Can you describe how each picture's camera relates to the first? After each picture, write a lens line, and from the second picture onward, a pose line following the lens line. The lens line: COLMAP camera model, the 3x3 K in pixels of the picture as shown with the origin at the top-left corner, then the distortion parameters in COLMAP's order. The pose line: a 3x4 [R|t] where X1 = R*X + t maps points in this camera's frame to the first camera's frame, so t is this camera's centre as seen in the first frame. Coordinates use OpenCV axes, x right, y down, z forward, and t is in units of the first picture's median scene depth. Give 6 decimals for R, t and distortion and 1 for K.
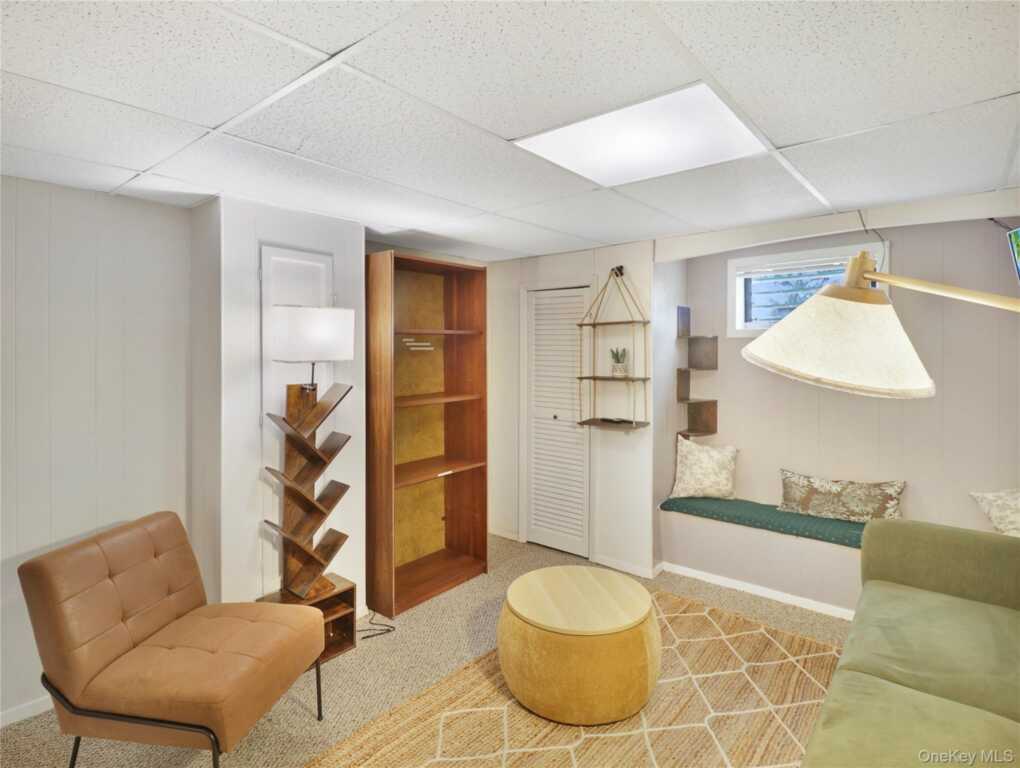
lens RADIAL K [[544.3, 0, 514.5], [0, 544.3, 369.6], [0, 0, 1]] dist [0.016405, -0.000784]
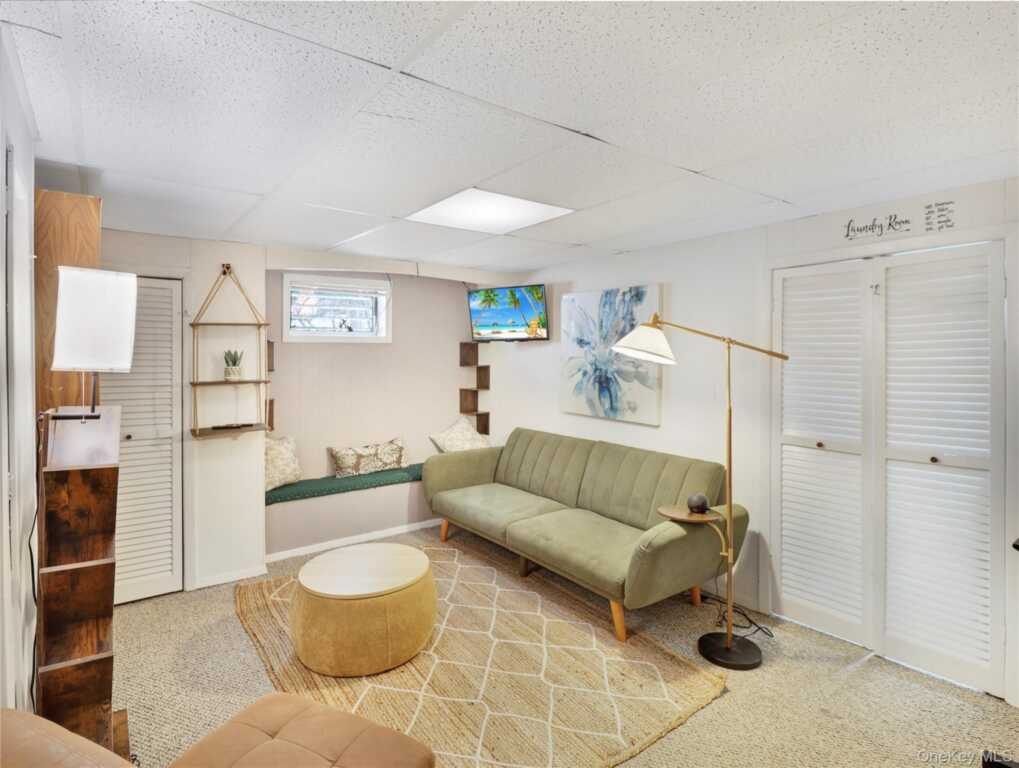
lens RADIAL K [[531.3, 0, 496.9], [0, 531.3, 389.7], [0, 0, 1]] dist [0.000572, -0.000240]
pose [[0.248328, -0.064066, 0.966555, -0.601611], [0.036250, 0.997726, 0.056818, -0.006872], [-0.967997, 0.020928, 0.250086, 0.315751]]
